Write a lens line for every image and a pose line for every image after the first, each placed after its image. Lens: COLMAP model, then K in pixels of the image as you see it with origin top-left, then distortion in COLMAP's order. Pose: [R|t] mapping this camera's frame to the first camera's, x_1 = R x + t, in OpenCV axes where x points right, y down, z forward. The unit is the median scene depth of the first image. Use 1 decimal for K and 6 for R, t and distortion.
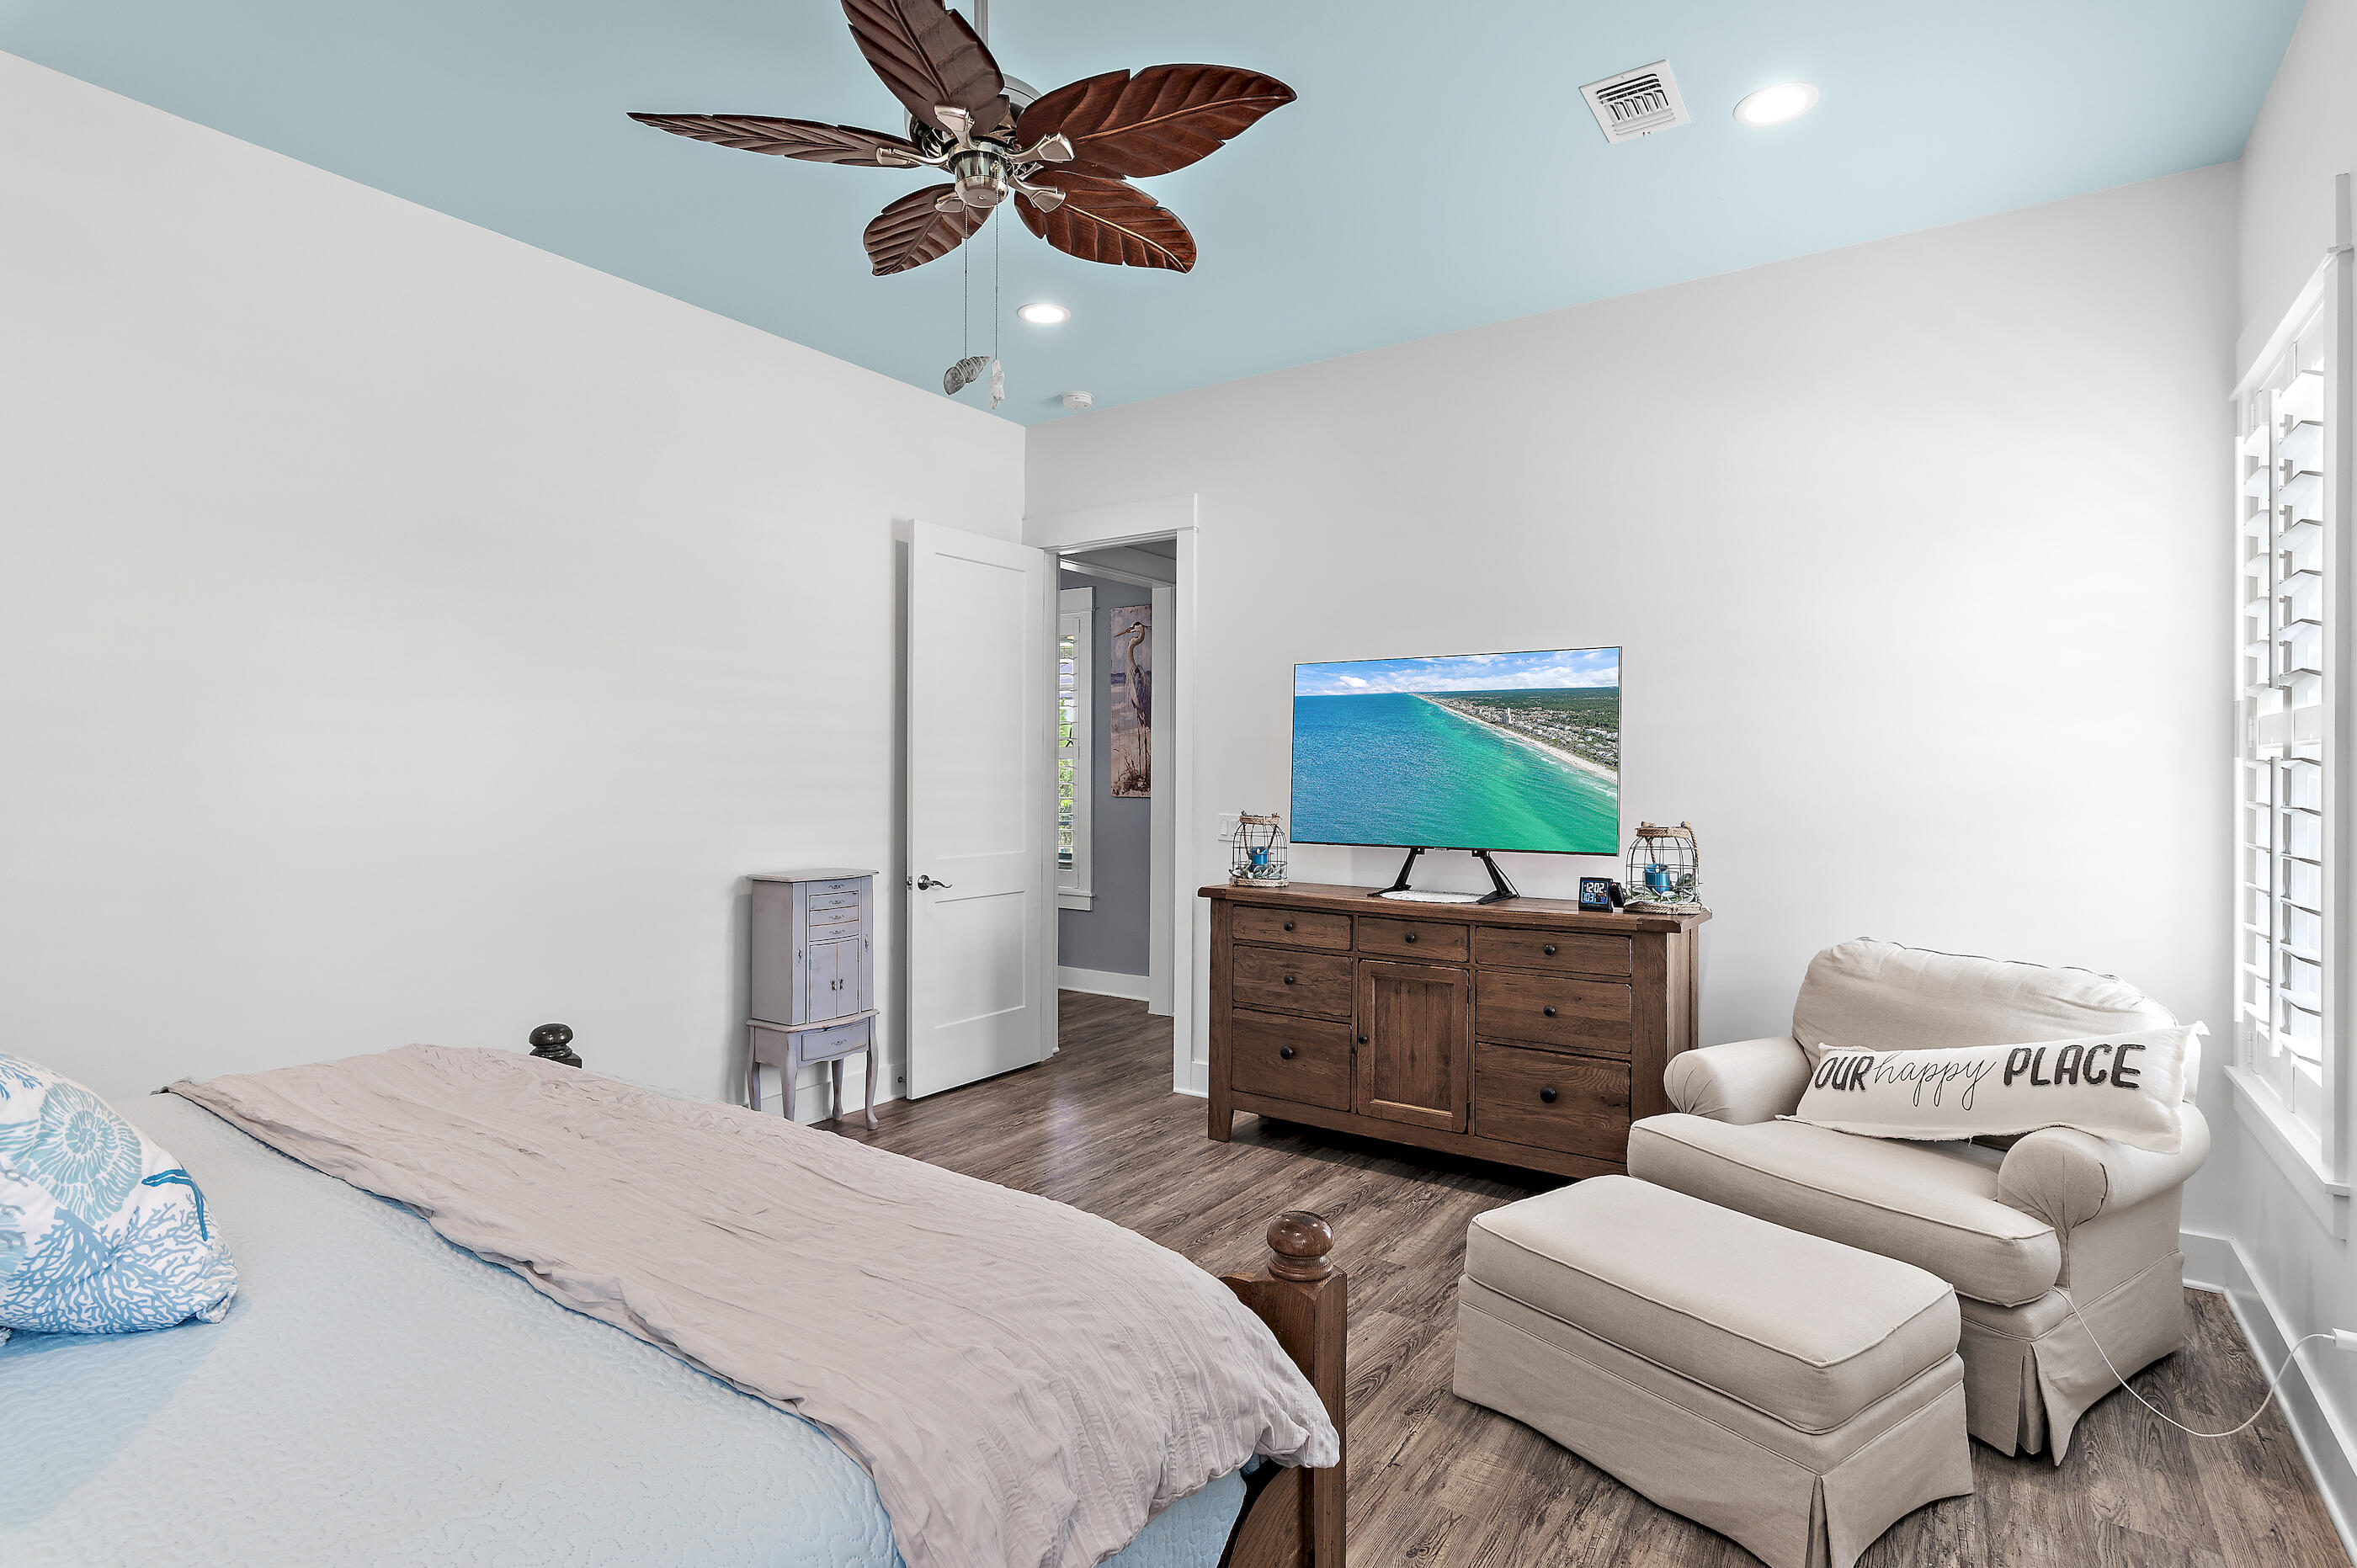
lens RADIAL K [[1156.2, 0, 1168.8], [0, 1156.2, 771.0], [0, 0, 1]] dist [0.001921, -0.001260]
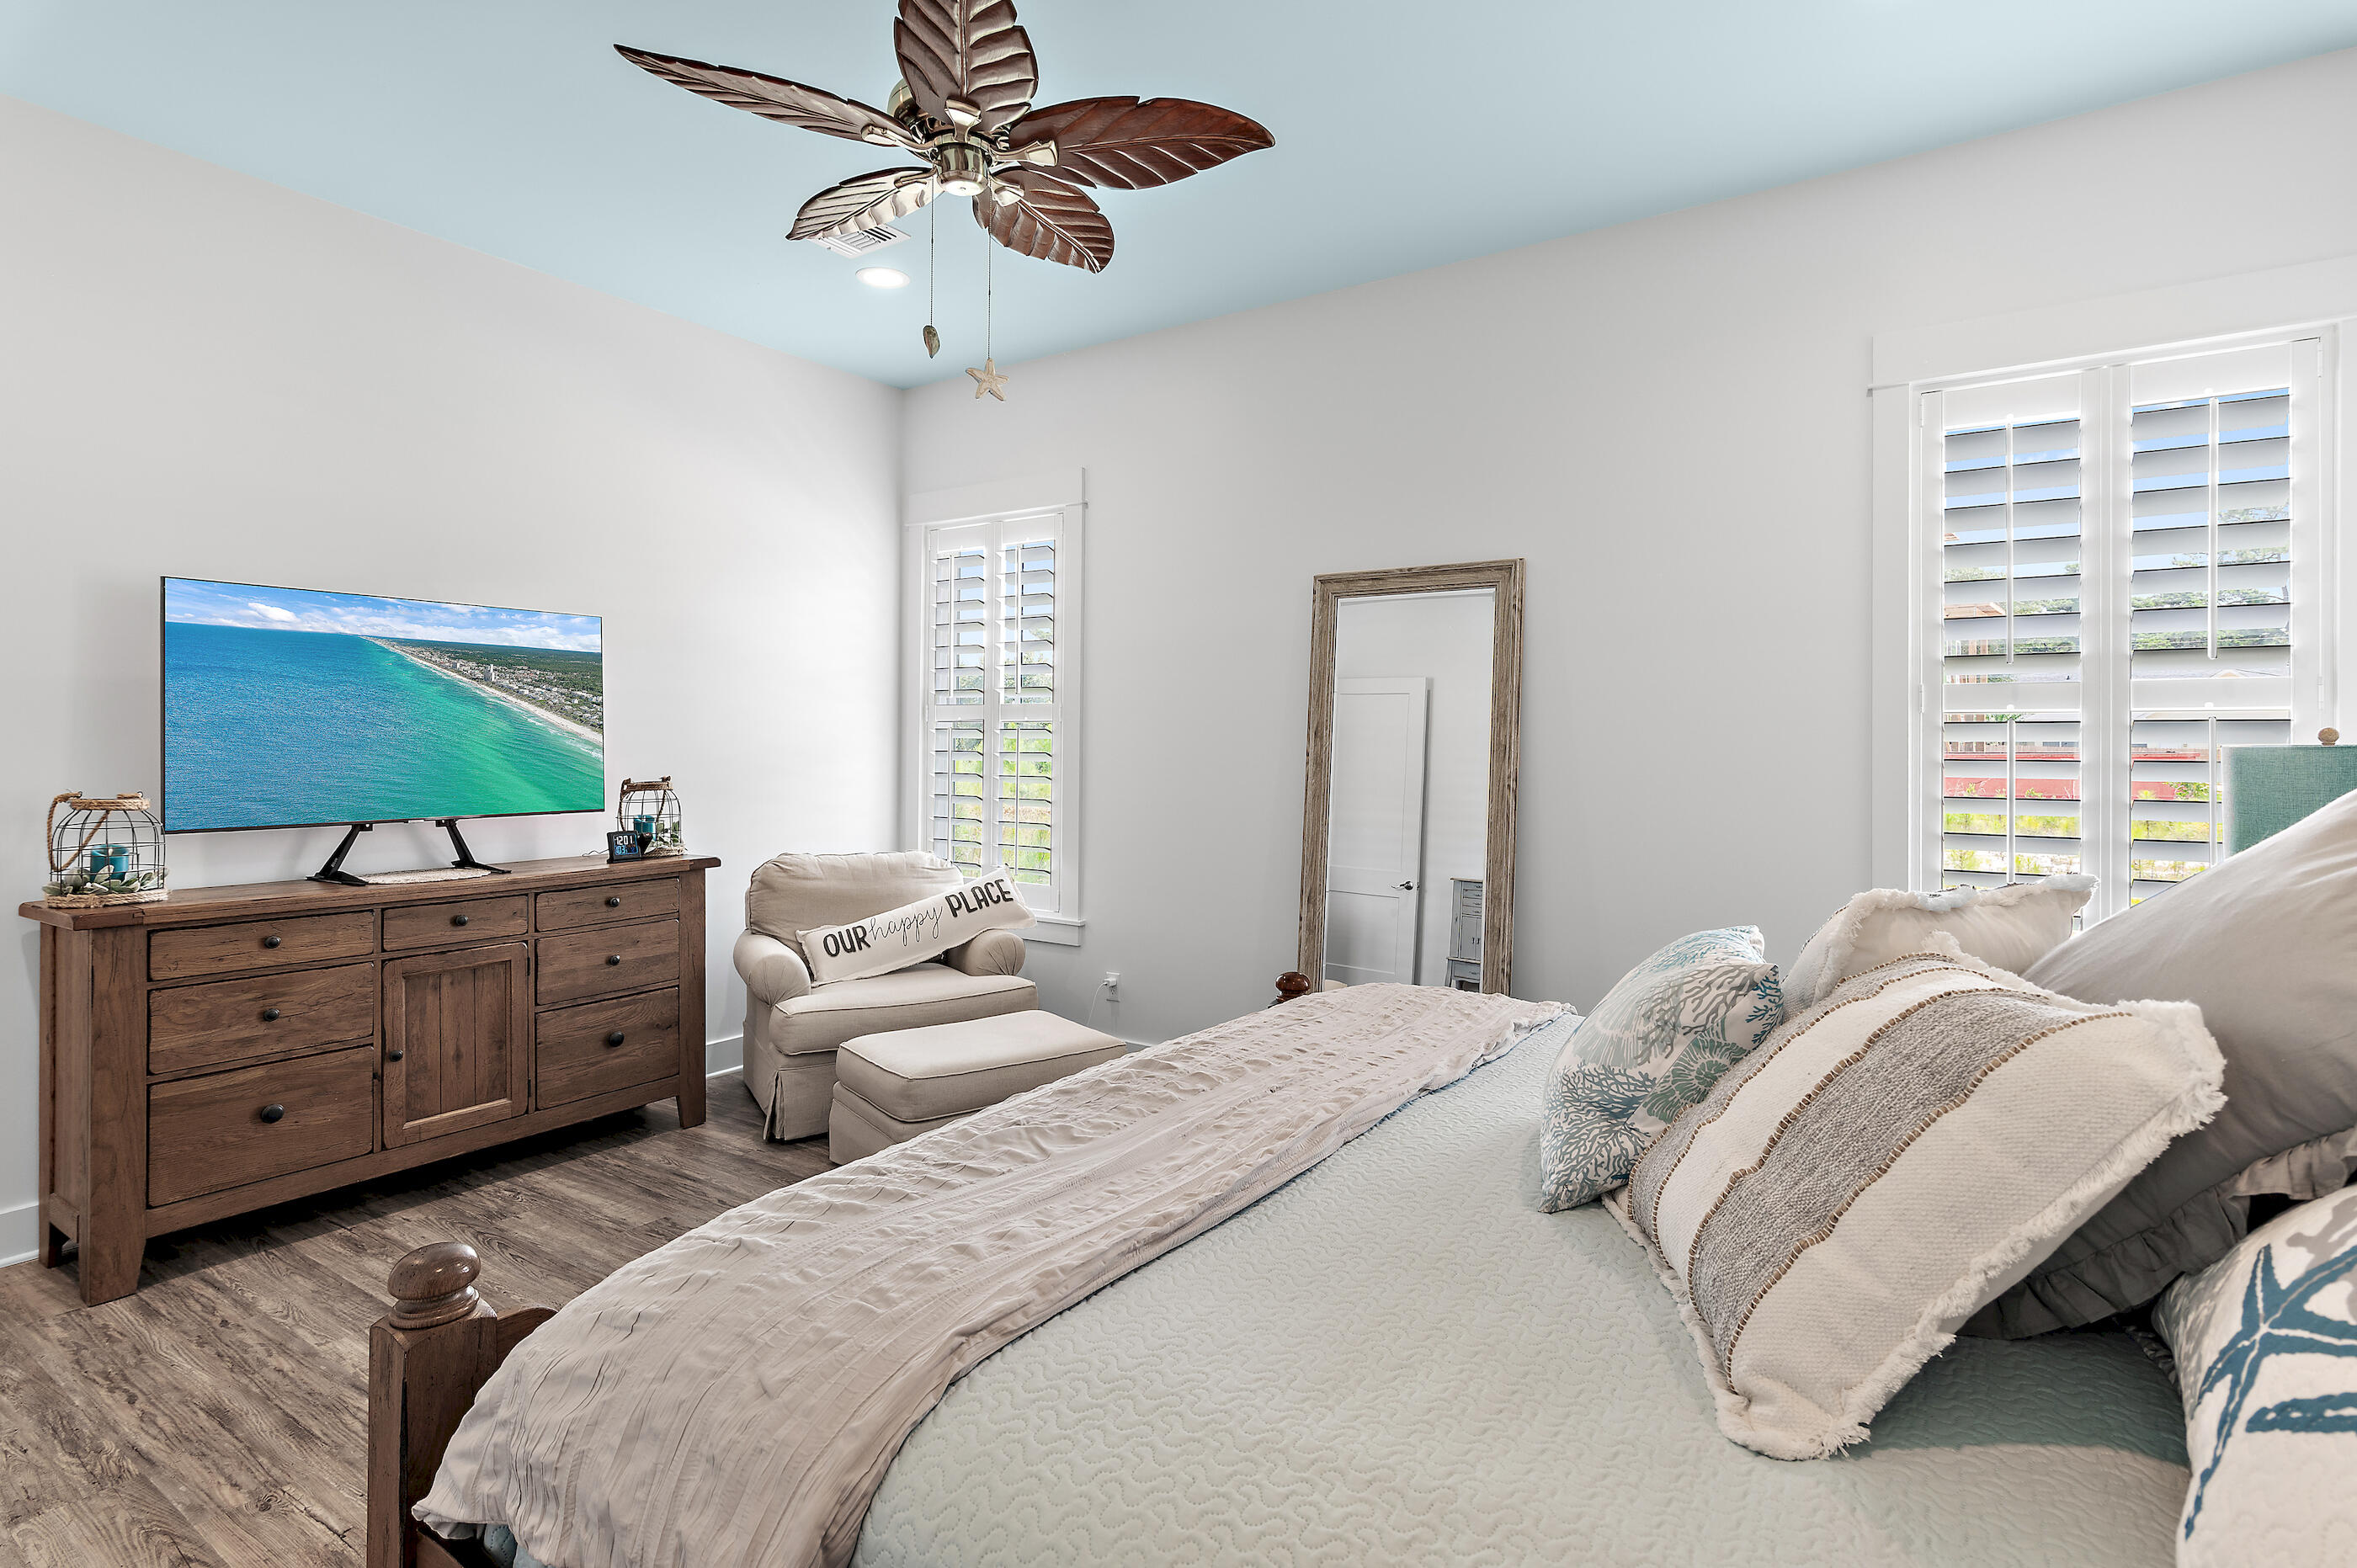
lens RADIAL K [[1156.2, 0, 1169.9], [0, 1156.2, 772.5], [0, 0, 1]] dist [0.001921, -0.001260]
pose [[0.002859, -0.030709, 0.999524, -0.656506], [-0.004340, 0.999519, 0.030721, 0.001968], [-0.999986, -0.004426, 0.002725, 0.450962]]
